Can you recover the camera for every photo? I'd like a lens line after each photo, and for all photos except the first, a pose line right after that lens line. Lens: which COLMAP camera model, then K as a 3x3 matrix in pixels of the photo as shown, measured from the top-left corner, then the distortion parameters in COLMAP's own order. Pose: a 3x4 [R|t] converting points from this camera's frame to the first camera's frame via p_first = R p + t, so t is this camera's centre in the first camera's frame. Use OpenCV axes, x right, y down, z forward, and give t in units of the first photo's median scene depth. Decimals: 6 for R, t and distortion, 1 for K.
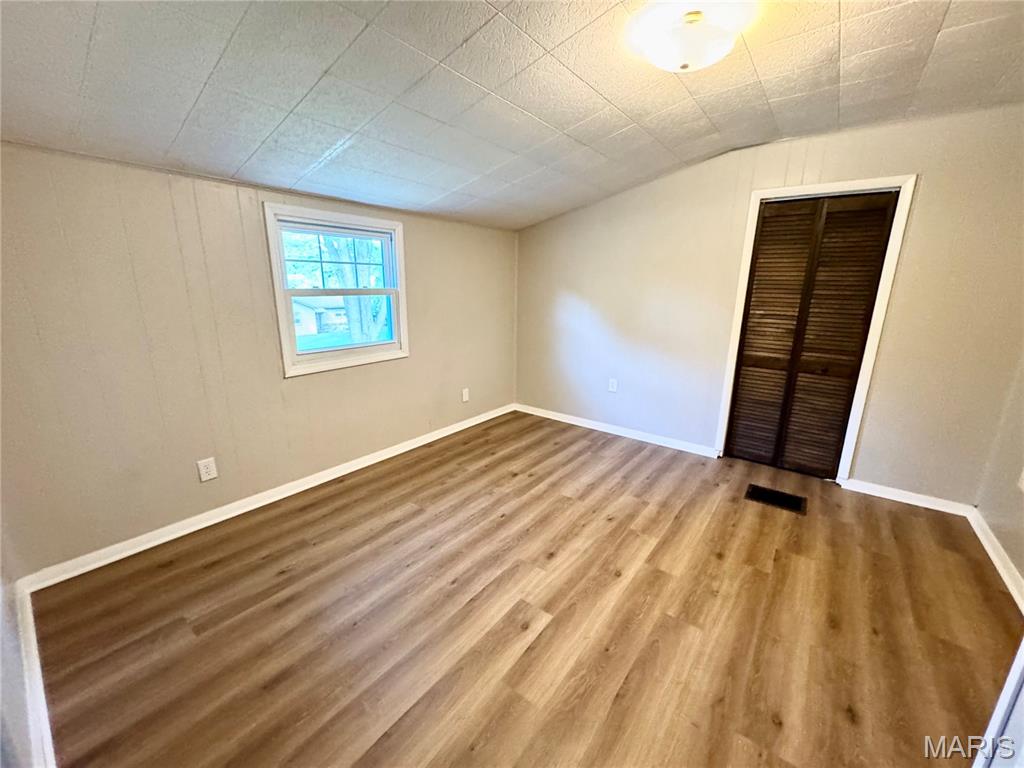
lens RADIAL K [[408.8, 0, 509.8], [0, 408.8, 381.9], [0, 0, 1]] dist [-0.002220, -0.000139]
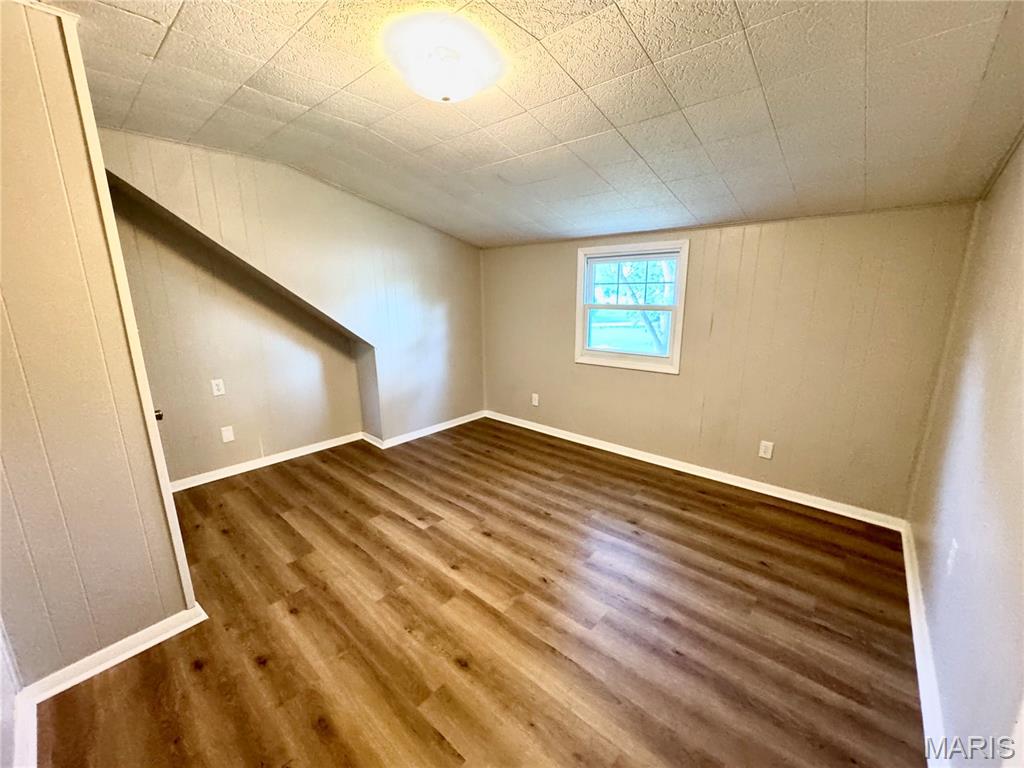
lens RADIAL K [[408.8, 0, 514.8], [0, 408.8, 390.3], [0, 0, 1]] dist [-0.002220, -0.000139]
pose [[-0.059141, 0.224770, -0.972615, 1.132524], [-0.229473, 0.945168, 0.232380, -0.253527], [0.971517, 0.236932, -0.004320, 0.975433]]
